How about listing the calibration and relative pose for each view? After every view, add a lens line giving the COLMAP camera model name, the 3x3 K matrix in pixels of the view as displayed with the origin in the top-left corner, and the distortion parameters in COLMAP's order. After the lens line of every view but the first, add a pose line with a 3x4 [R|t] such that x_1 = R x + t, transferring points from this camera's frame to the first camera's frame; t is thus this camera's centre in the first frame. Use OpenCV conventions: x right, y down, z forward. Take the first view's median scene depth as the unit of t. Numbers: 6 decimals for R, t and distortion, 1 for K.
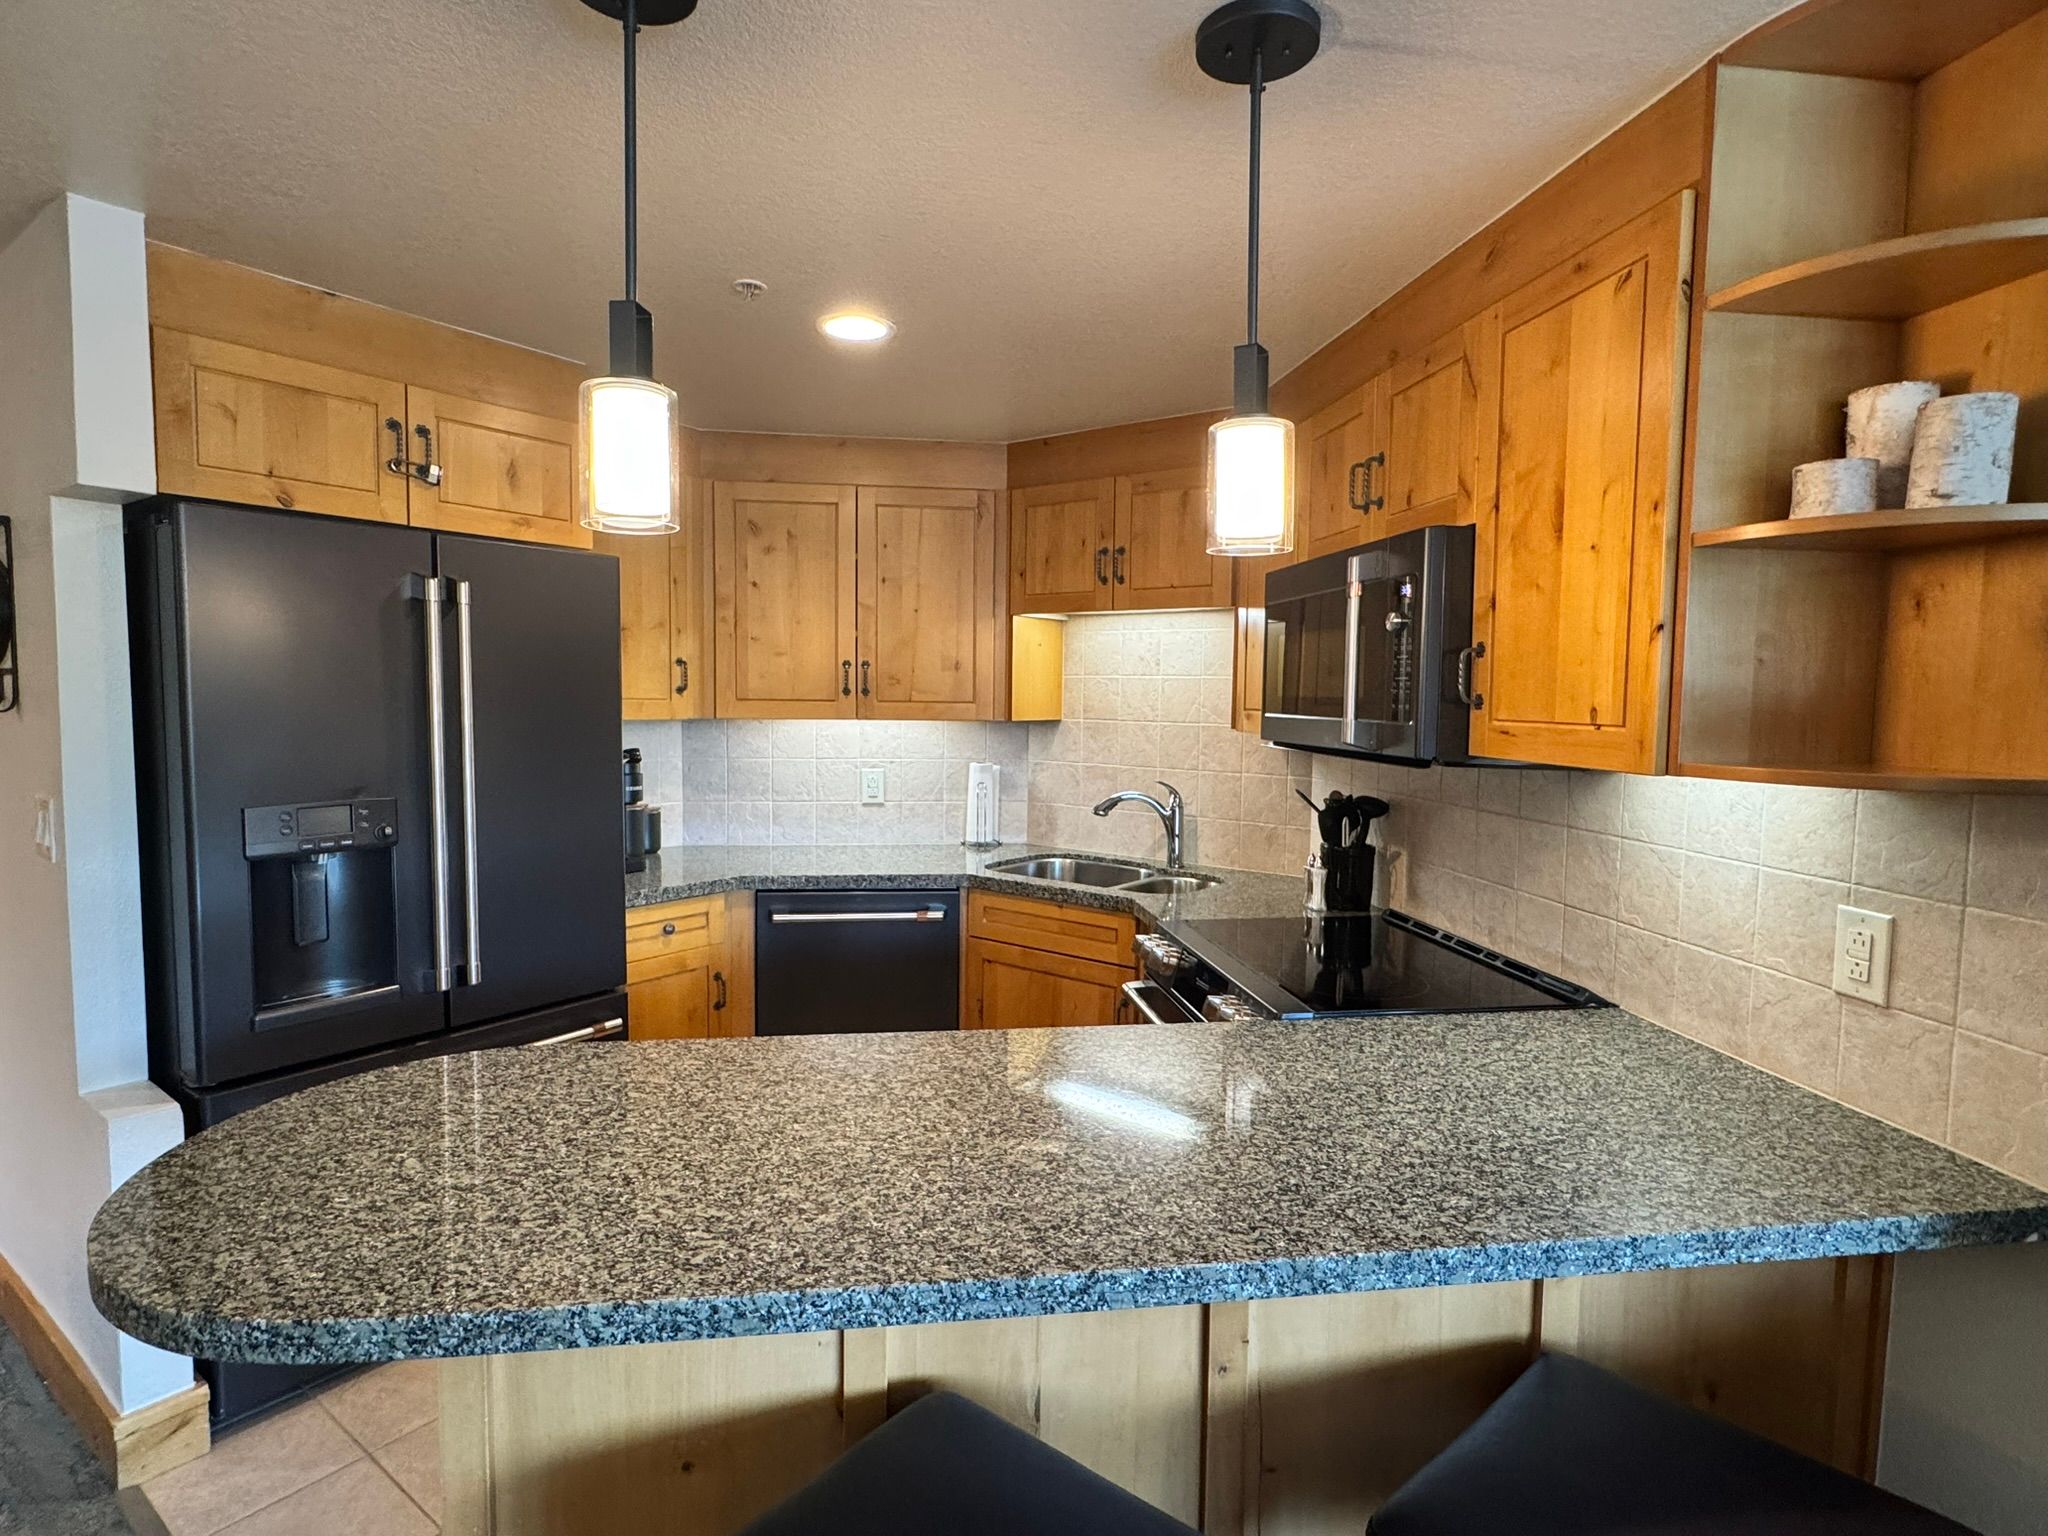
lens RADIAL K [[1075.8, 0, 1024.0], [0, 1075.8, 768.0], [0, 0, 1]] dist [-0.000926, -0.001093]
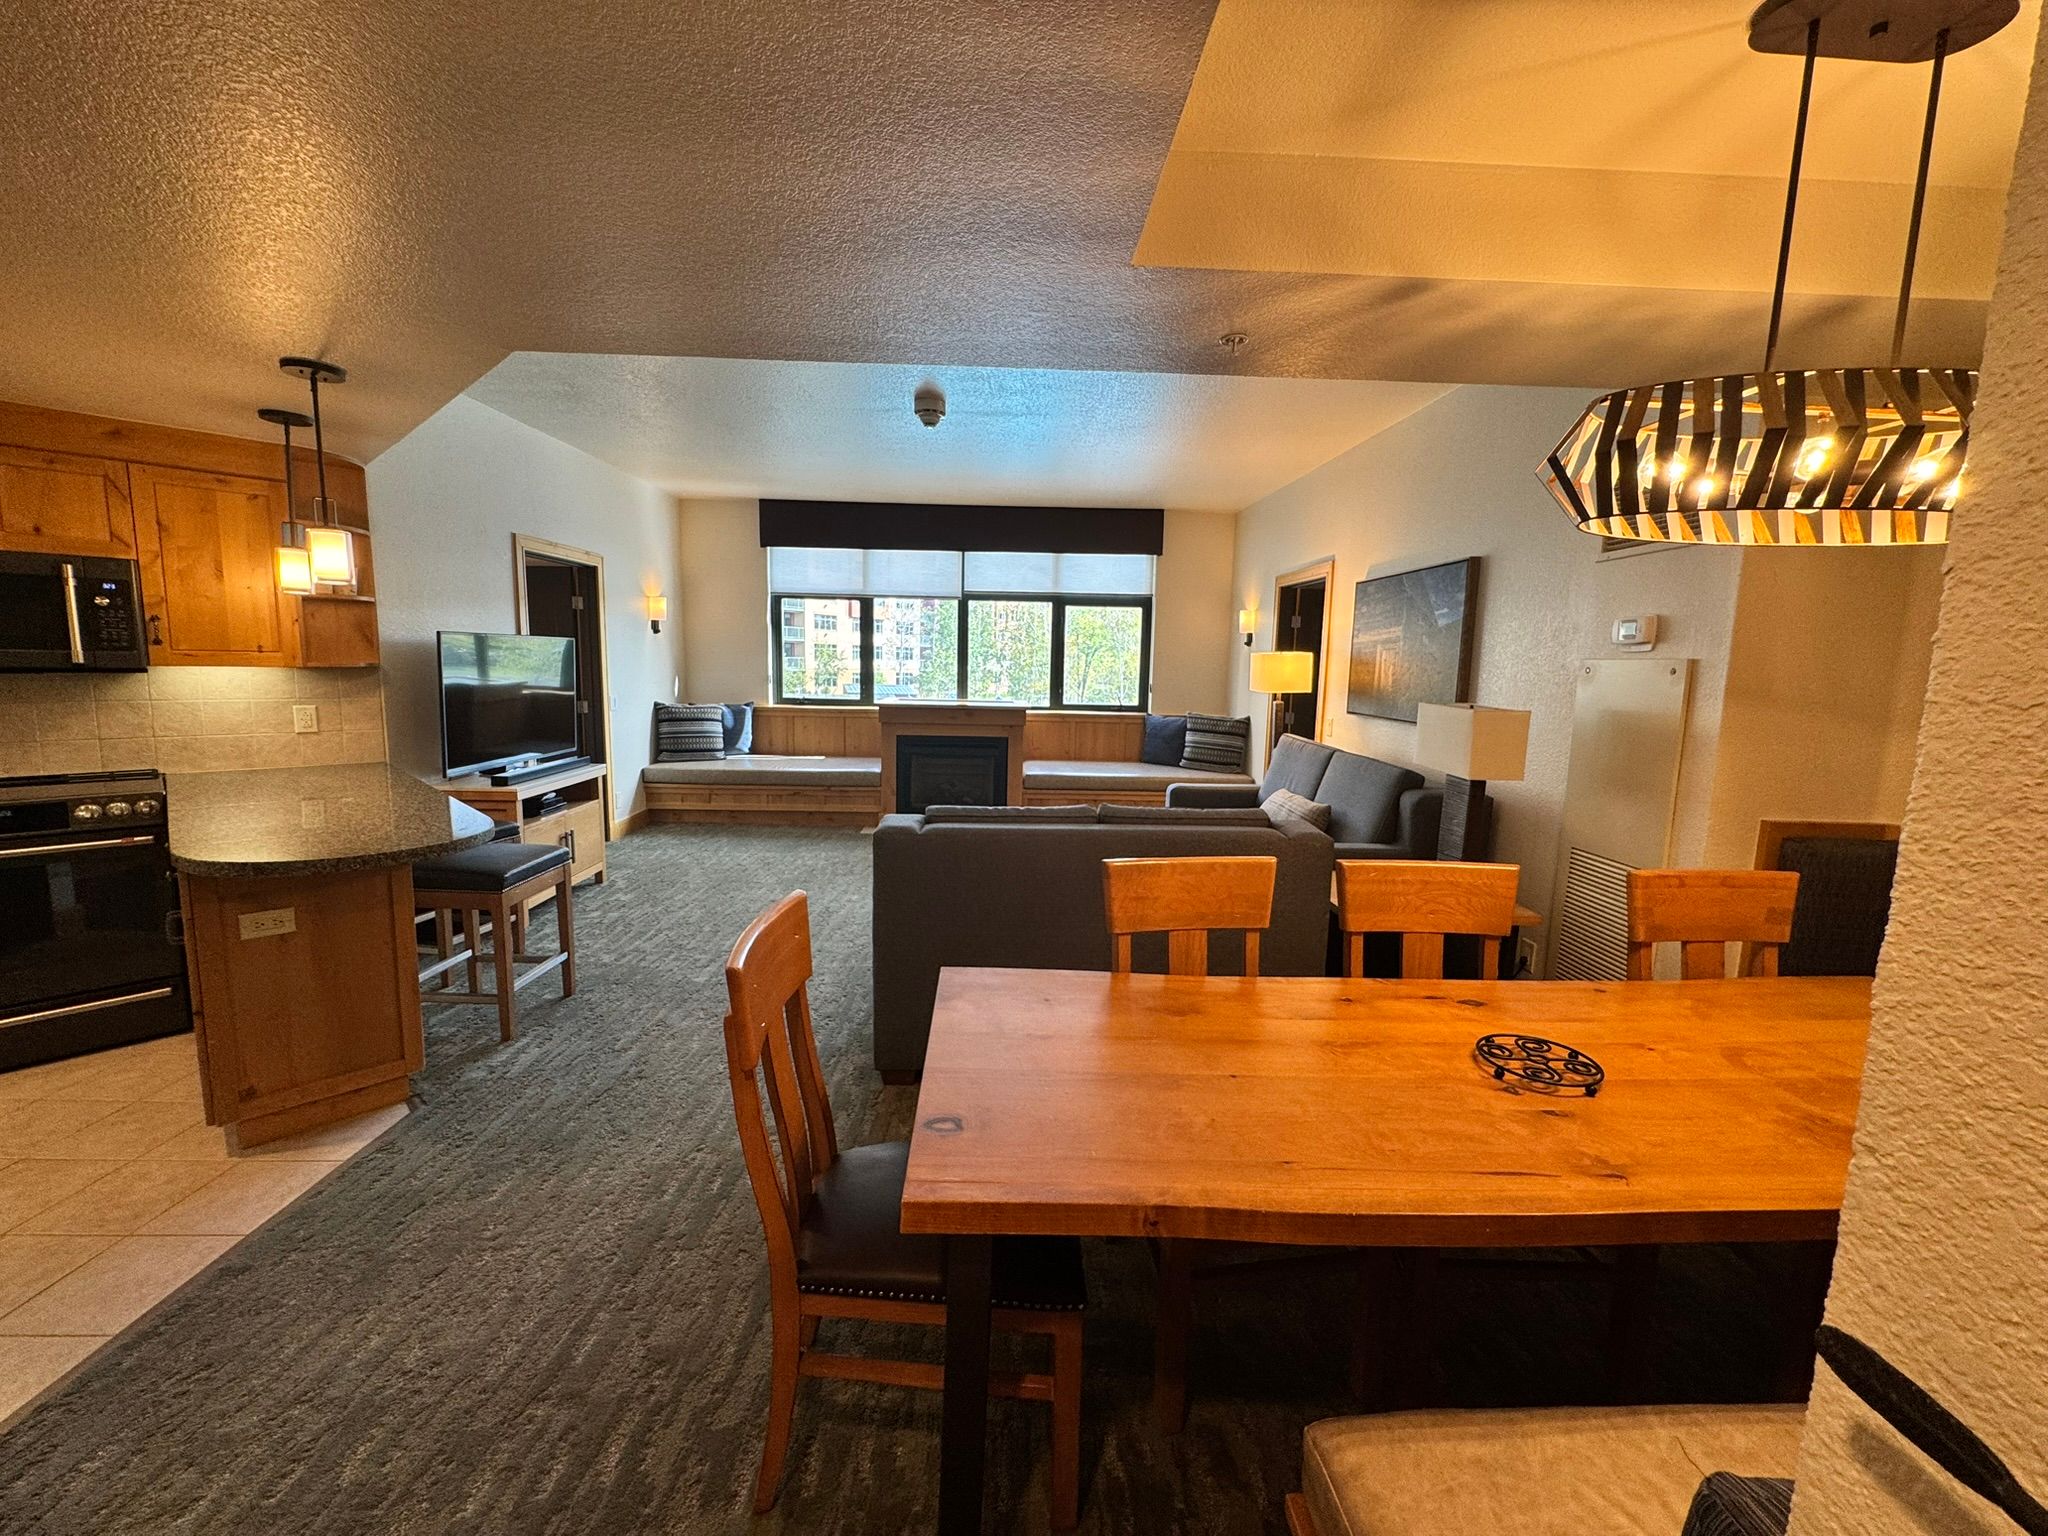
lens RADIAL K [[821.0, 0, 1024.0], [0, 821.0, 768.0], [0, 0, 1]] dist [-0.002446, -0.000444]
pose [[-0.622162, -0.128107, 0.772336, -1.615399], [0.026034, 0.982590, 0.183954, -0.054526], [-0.782455, 0.134556, -0.607995, 0.510692]]
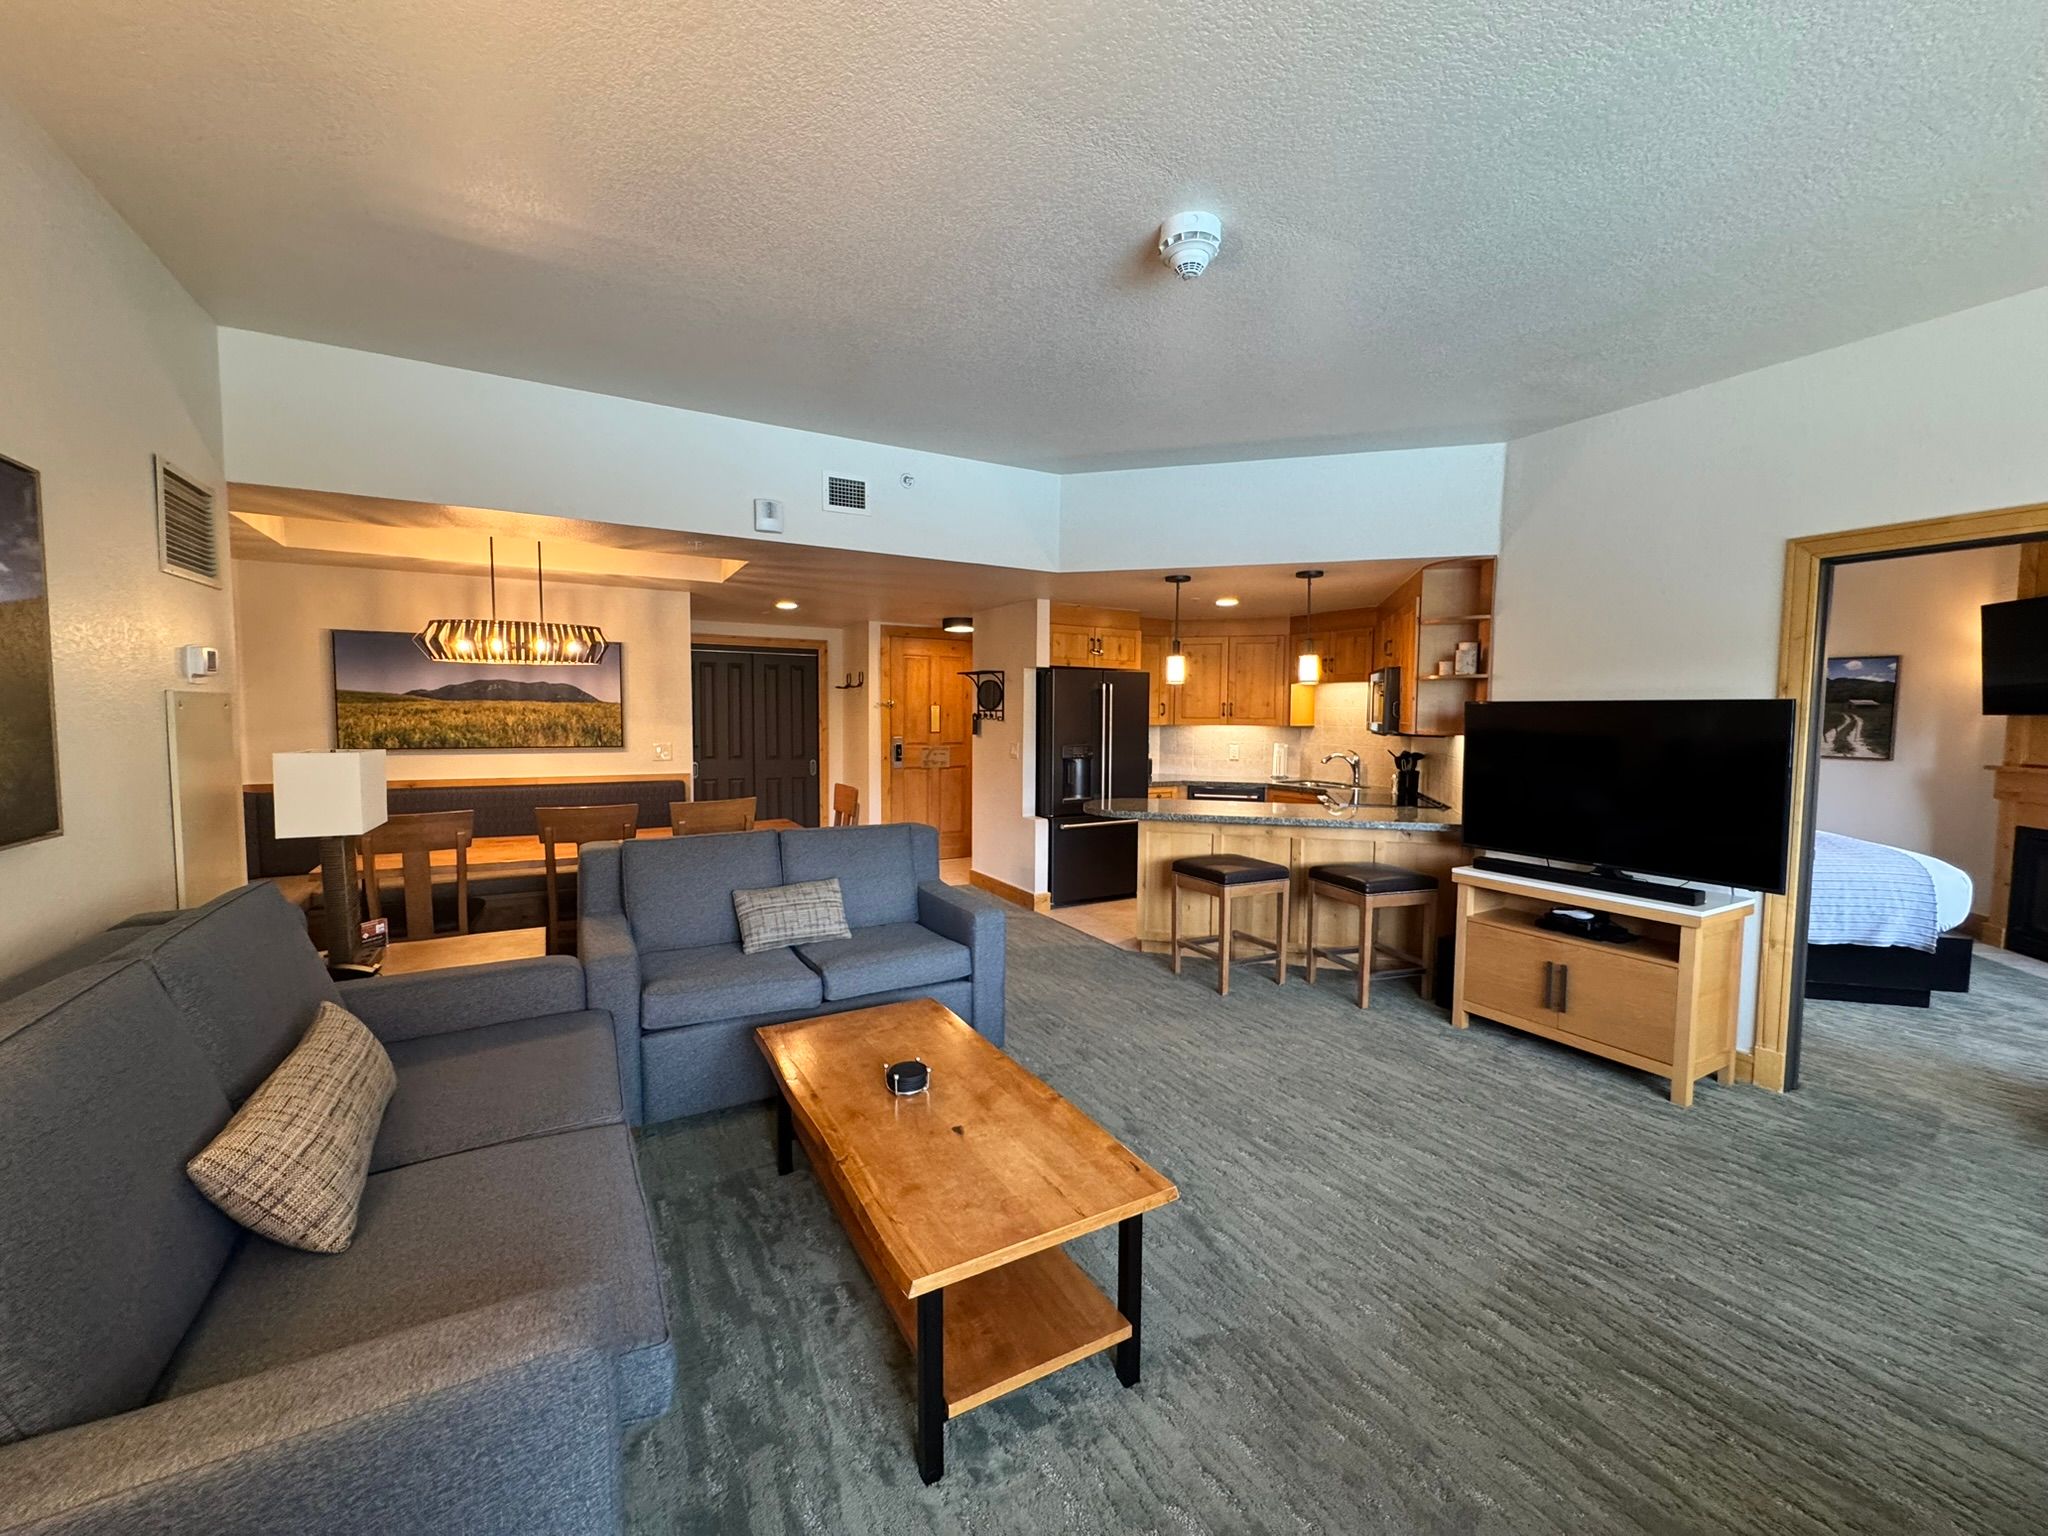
lens RADIAL K [[821.0, 0, 1024.0], [0, 821.0, 768.0], [0, 0, 1]] dist [-0.002446, -0.000444]
pose [[0.914199, 0.022298, -0.404651, 0.304901], [-0.024910, 0.999689, -0.001189, 0.111231], [0.404499, 0.011167, 0.914470, -1.543911]]
